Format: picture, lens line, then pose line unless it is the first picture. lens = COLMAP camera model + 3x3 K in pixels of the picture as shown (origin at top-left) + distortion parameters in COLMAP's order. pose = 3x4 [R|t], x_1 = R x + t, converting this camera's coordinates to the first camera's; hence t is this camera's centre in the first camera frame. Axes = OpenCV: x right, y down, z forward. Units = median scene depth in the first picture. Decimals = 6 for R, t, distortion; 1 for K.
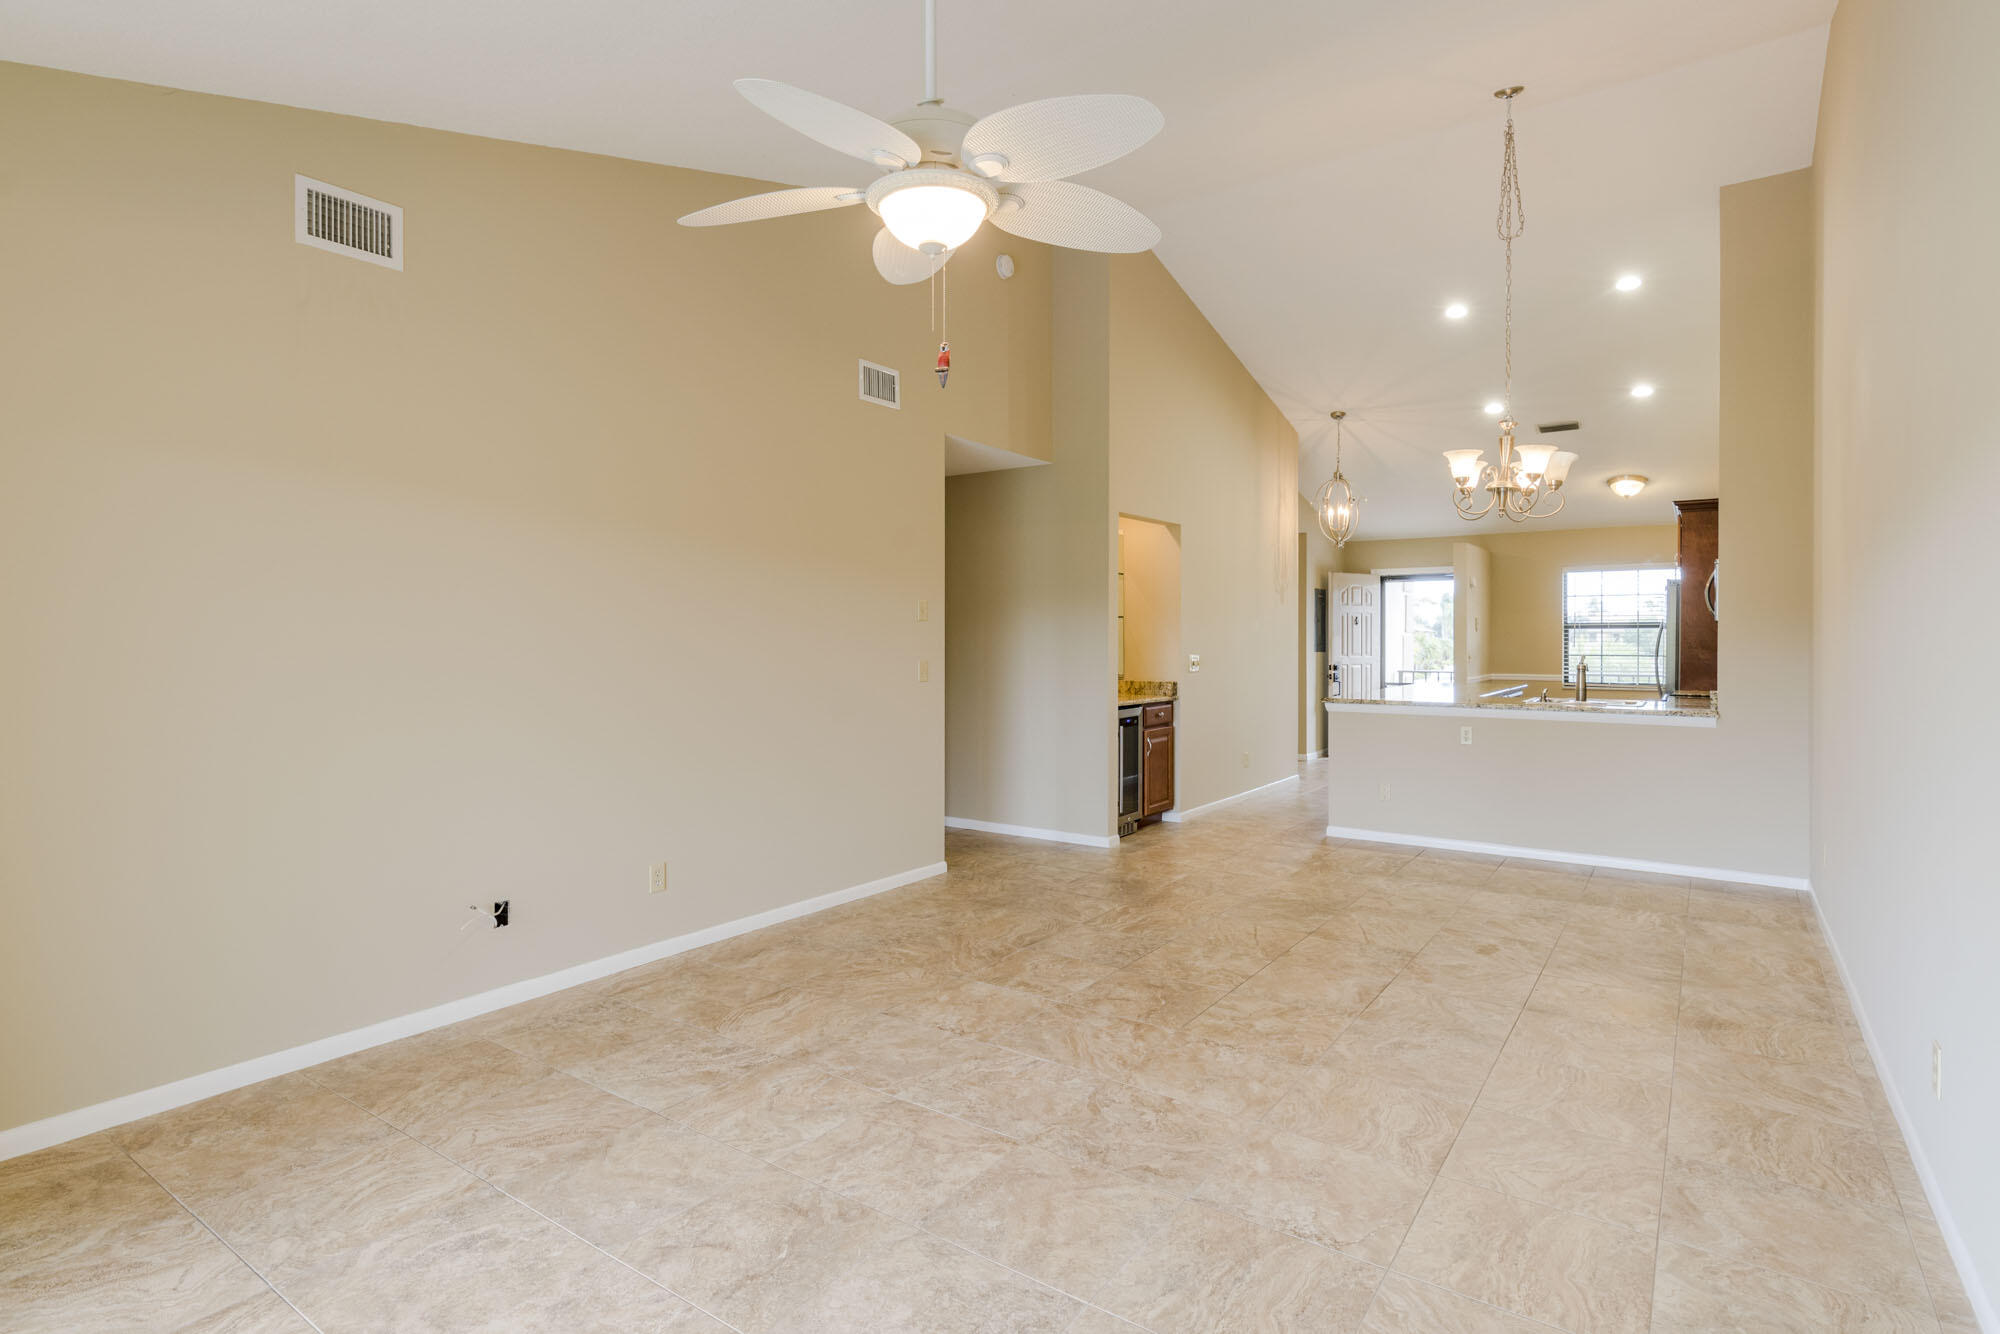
lens RADIAL K [[1021.1, 0, 1000.5], [0, 1021.1, 651.4], [0, 0, 1]] dist [-0.005066, -0.000575]
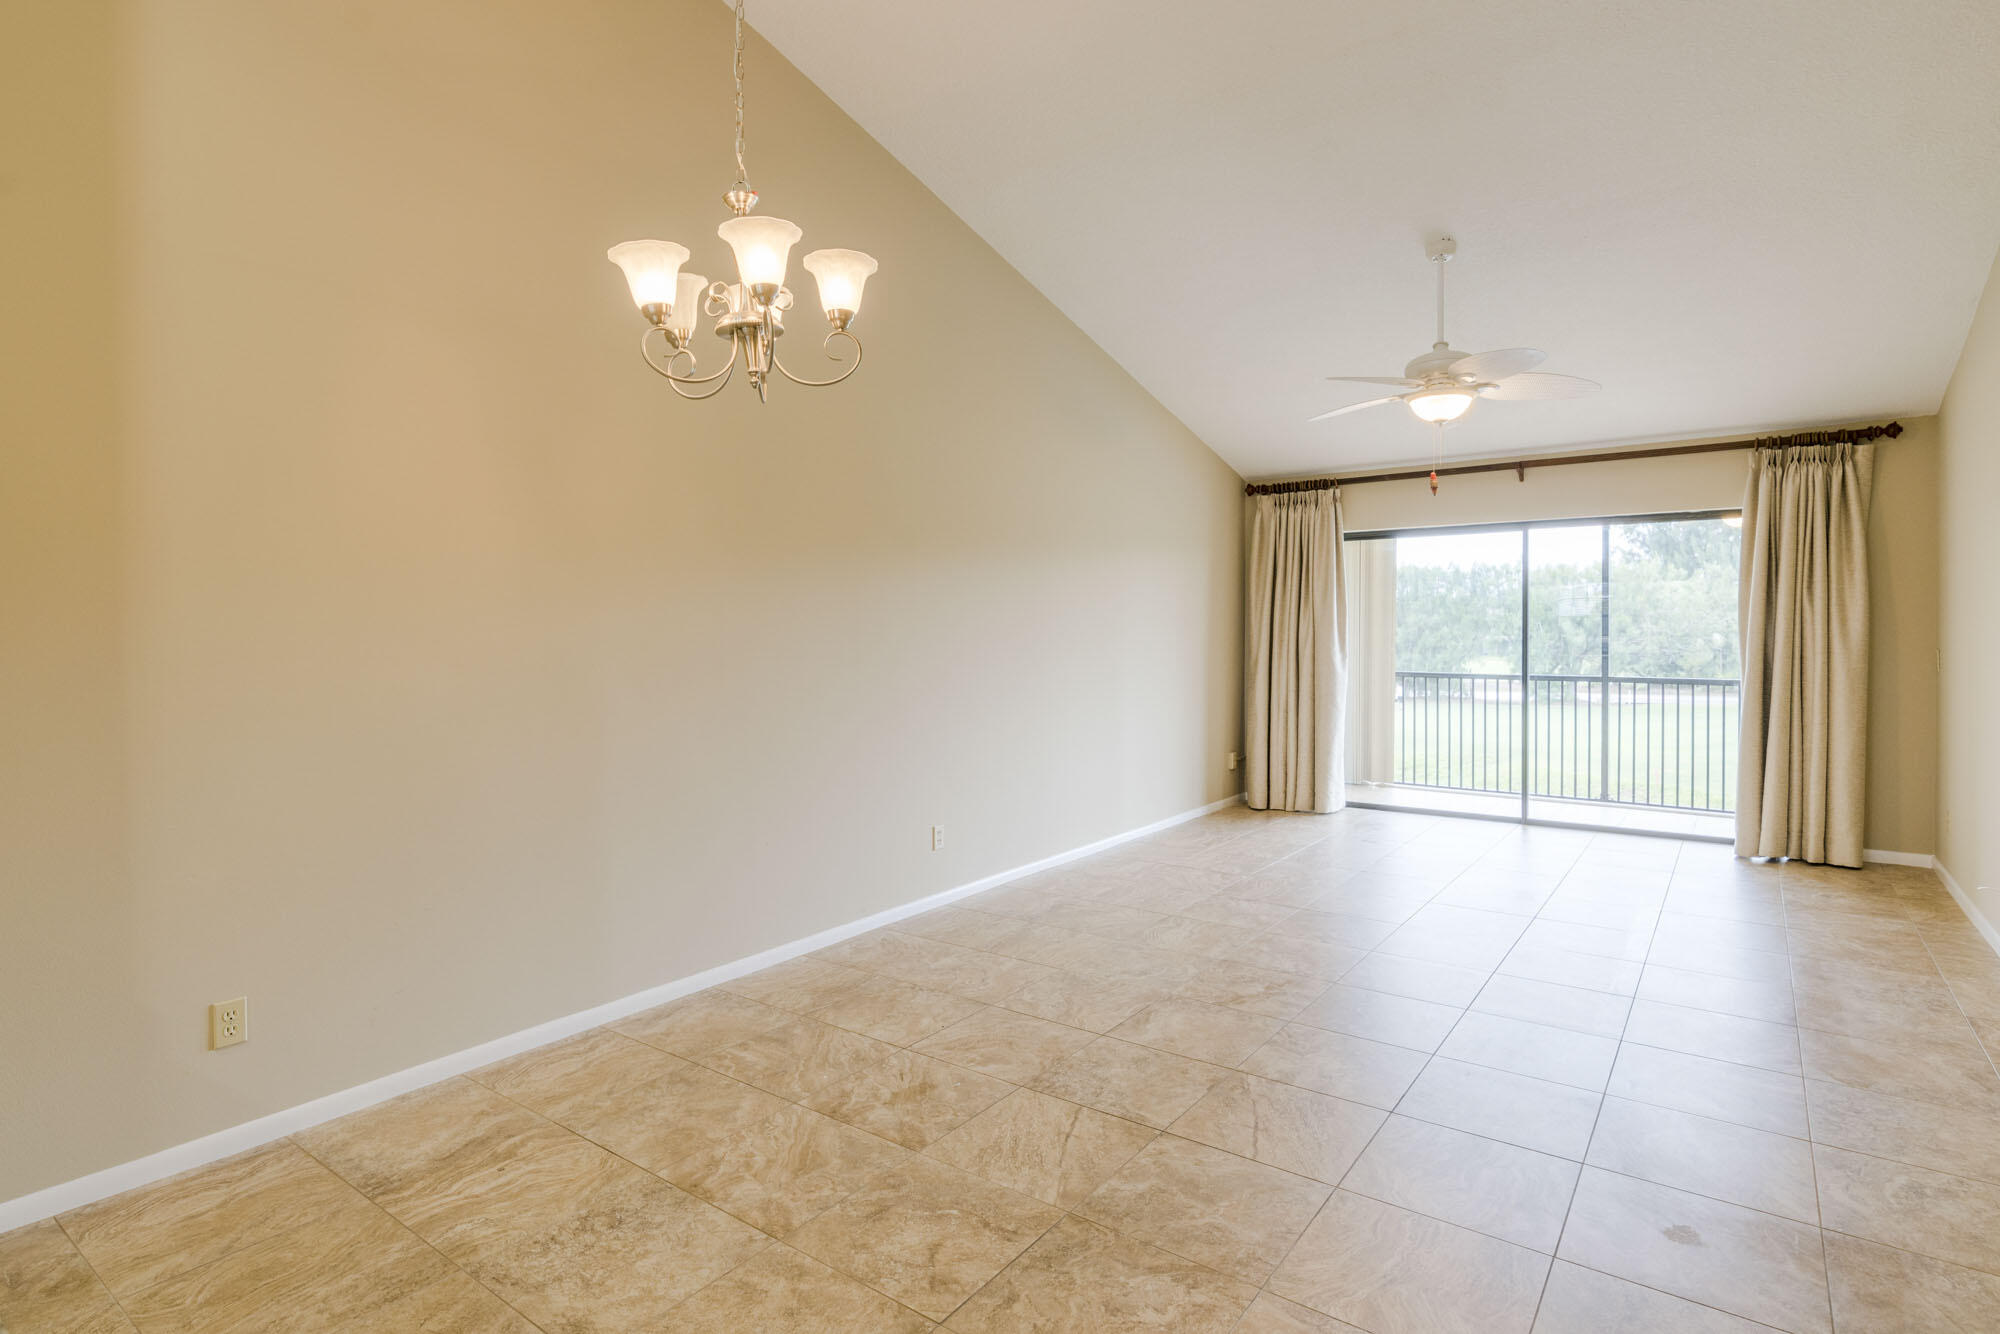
lens RADIAL K [[1021.1, 0, 999.8], [0, 1021.1, 651.5], [0, 0, 1]] dist [-0.005066, -0.000575]
pose [[-0.999681, 0.003691, 0.024980, 0.500037], [0.004555, 0.999390, 0.034626, -0.028735], [-0.024837, 0.034729, -0.999088, 2.071642]]
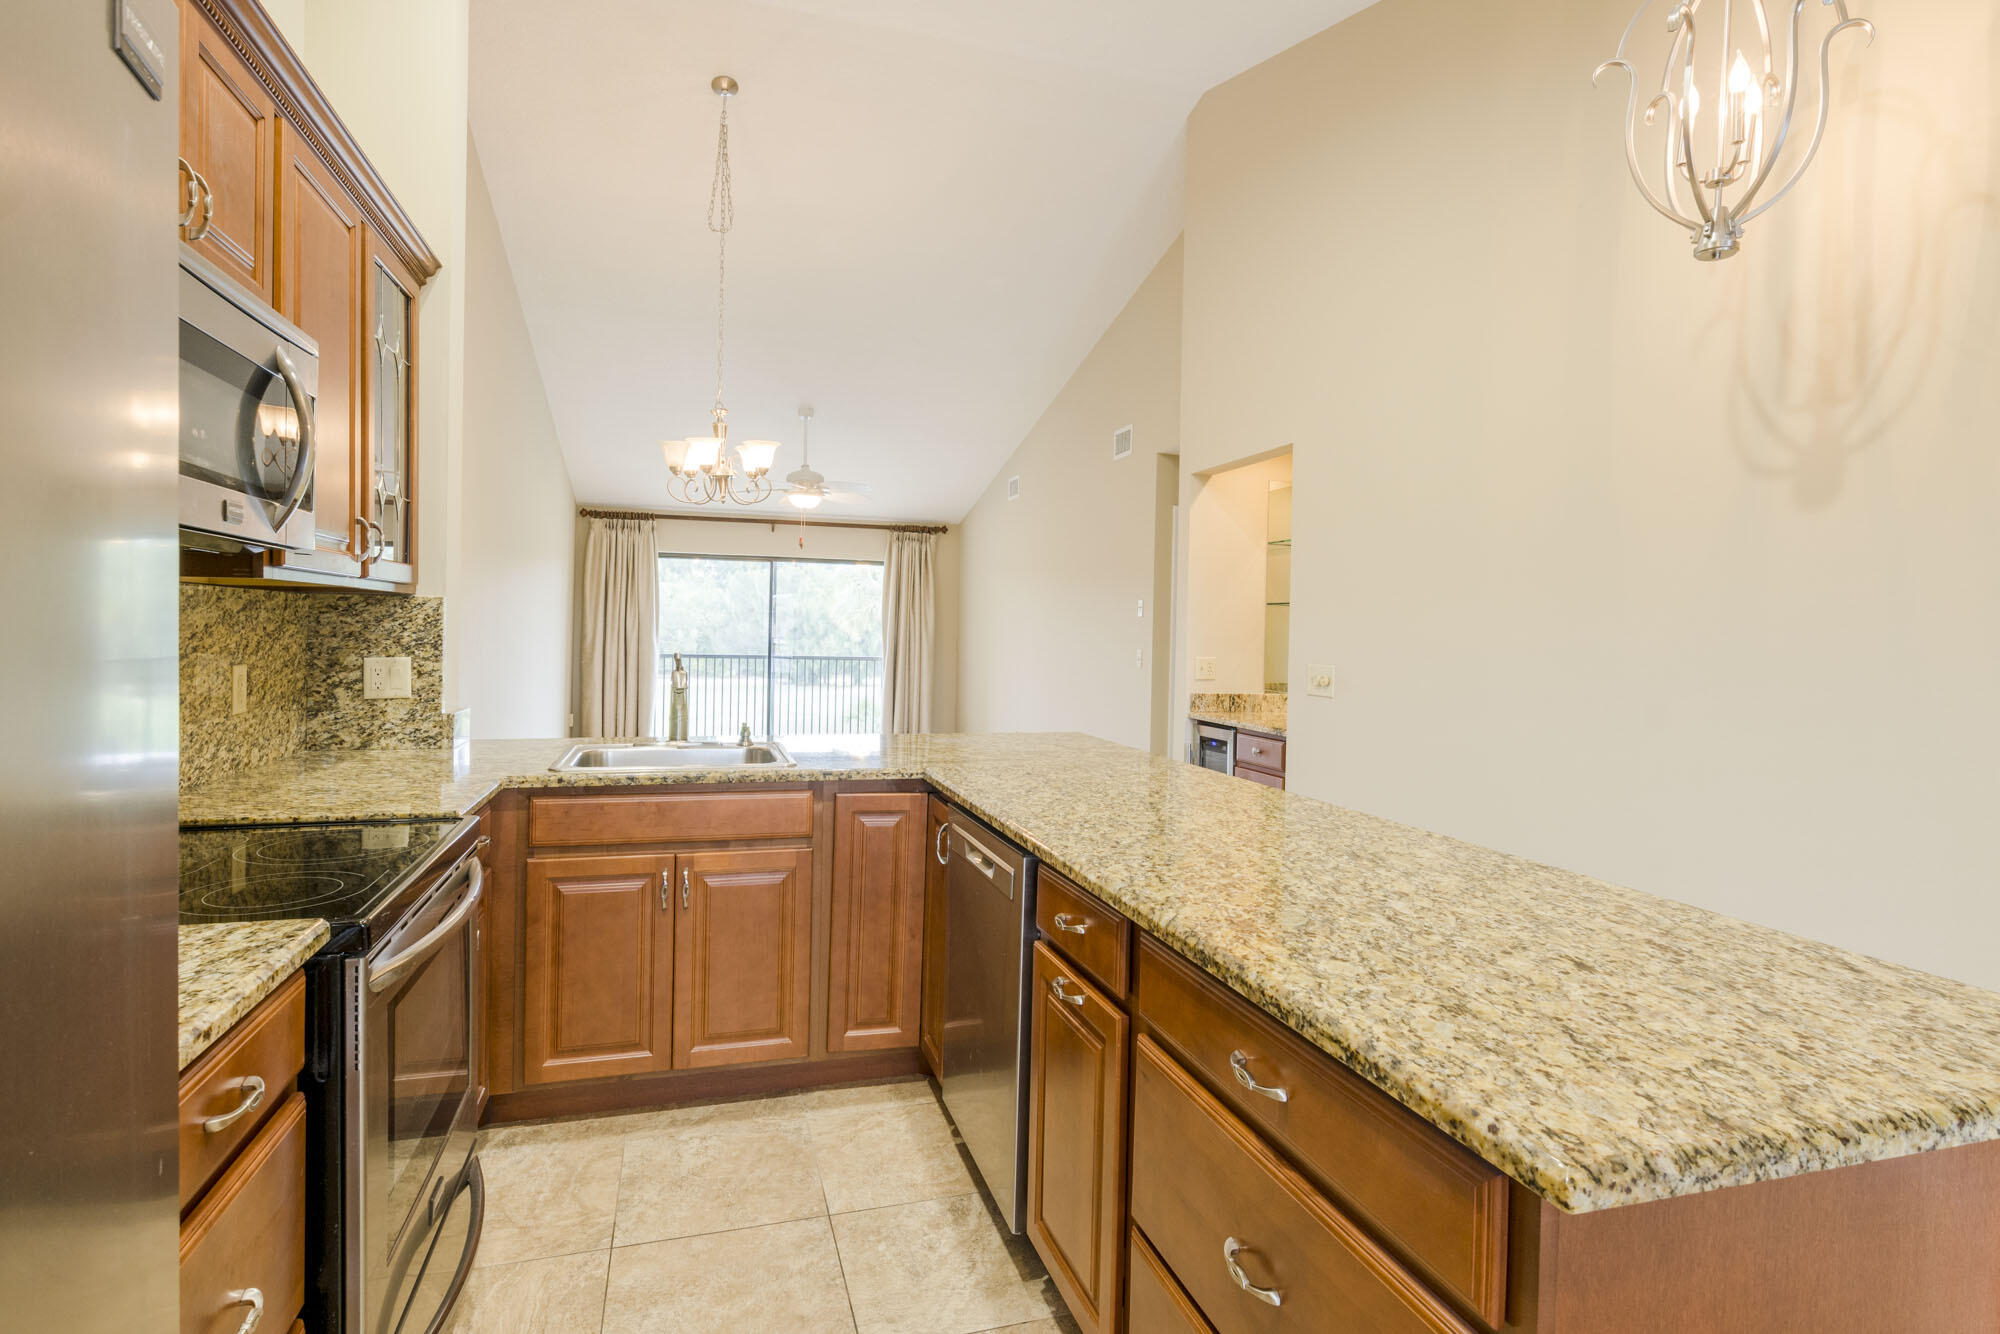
lens RADIAL K [[1021.1, 0, 1003.7], [0, 1021.1, 666.8], [0, 0, 1]] dist [-0.005066, -0.000575]
pose [[-0.616265, 0.014828, -0.787399, 1.566309], [-0.033881, 0.998398, 0.045319, -0.033801], [0.786810, 0.054606, -0.614775, 2.583735]]
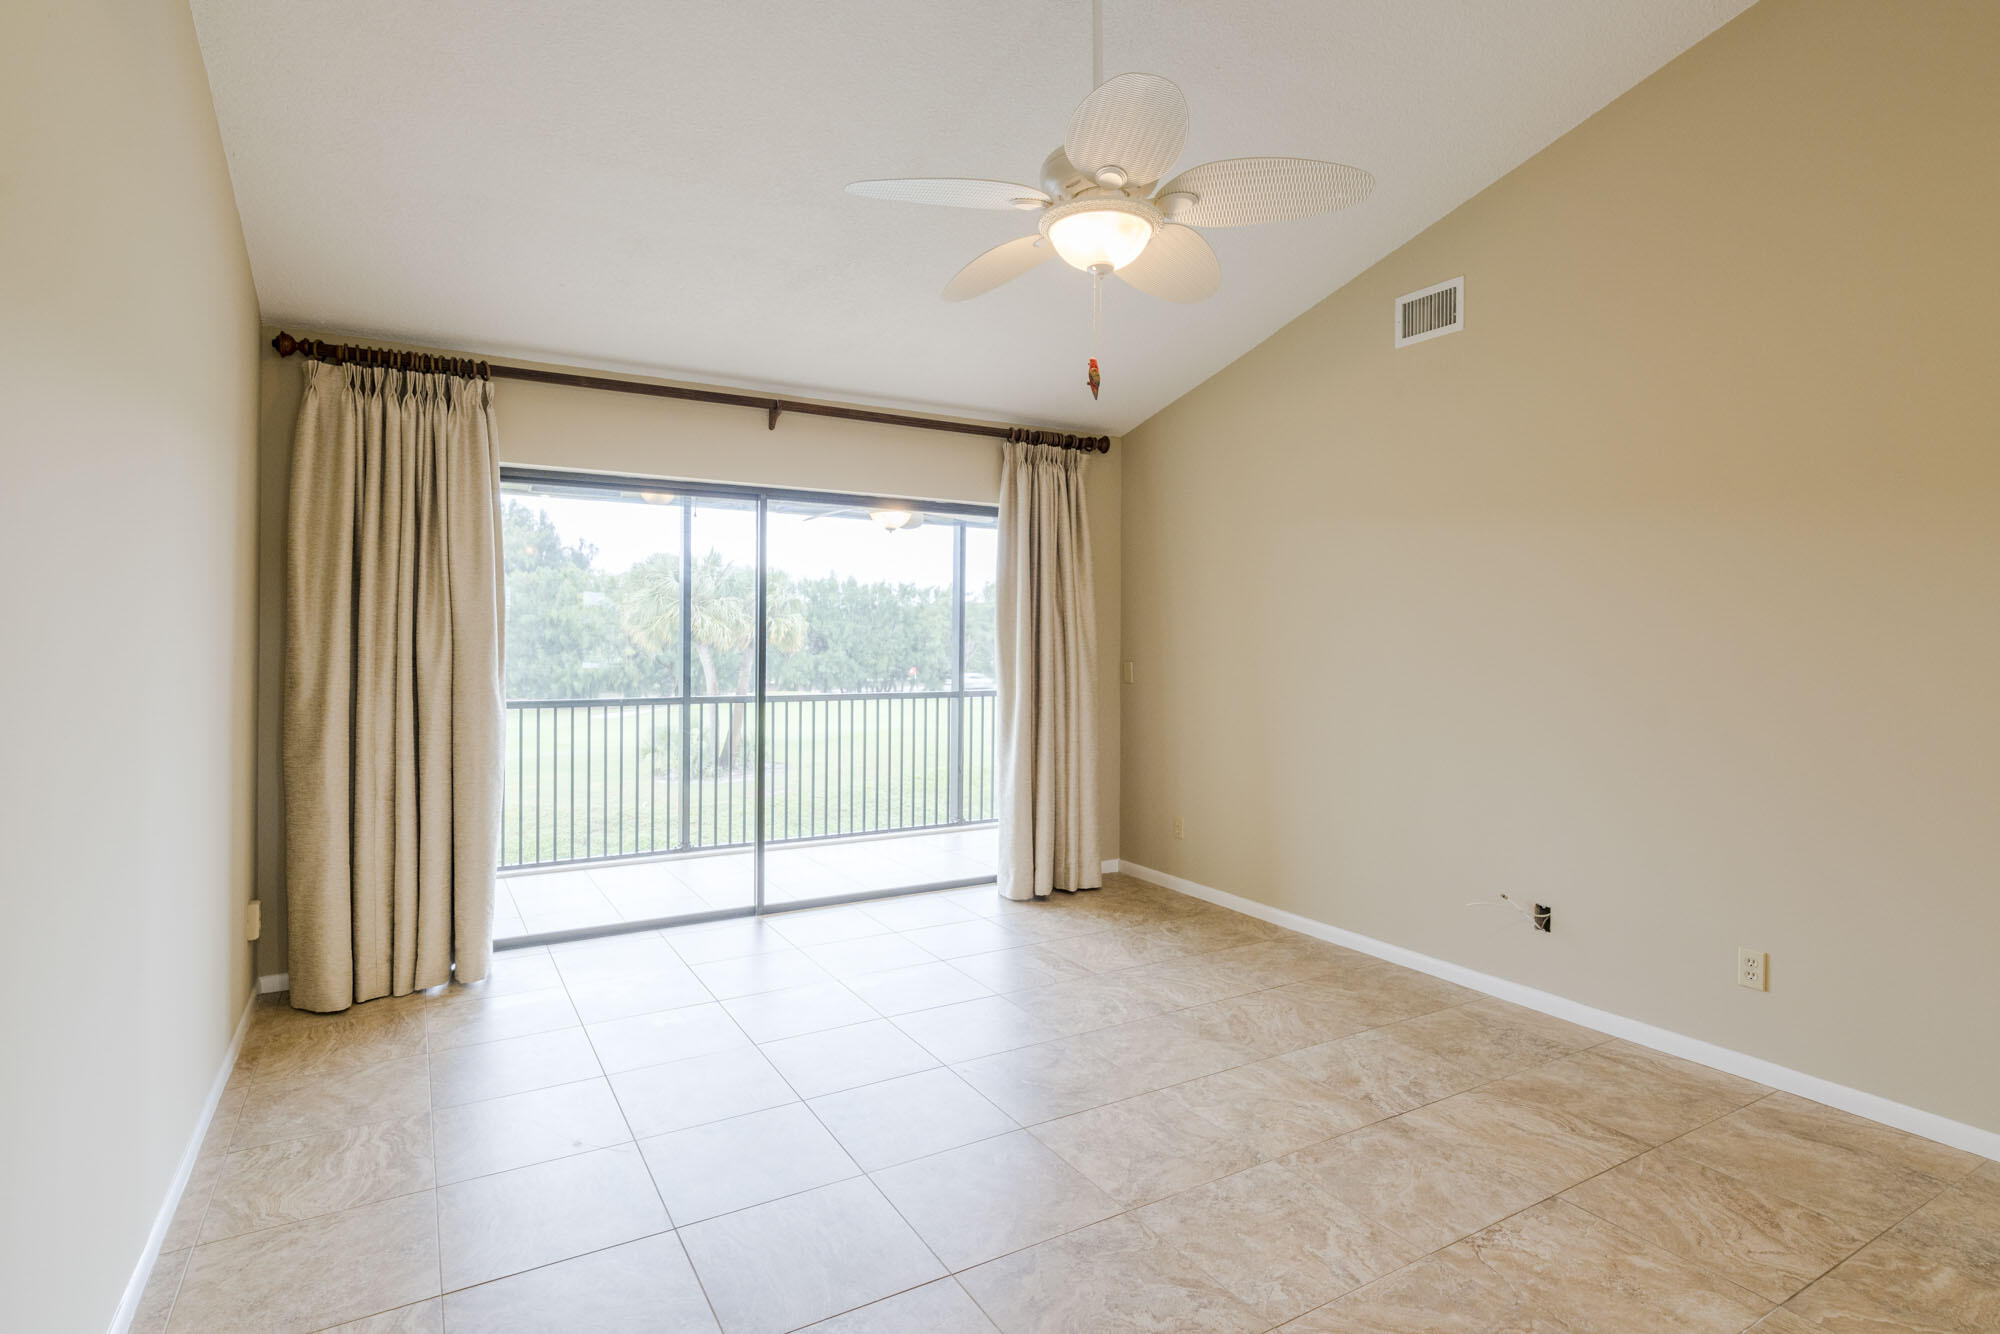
lens RADIAL K [[1021.1, 0, 1006.7], [0, 1021.1, 661.1], [0, 0, 1]] dist [-0.005066, -0.000575]
pose [[-0.416923, 0.017730, -0.908769, 0.664906], [-0.017819, 0.999458, 0.027675, -0.014921], [0.908767, 0.027732, -0.416382, 0.968742]]
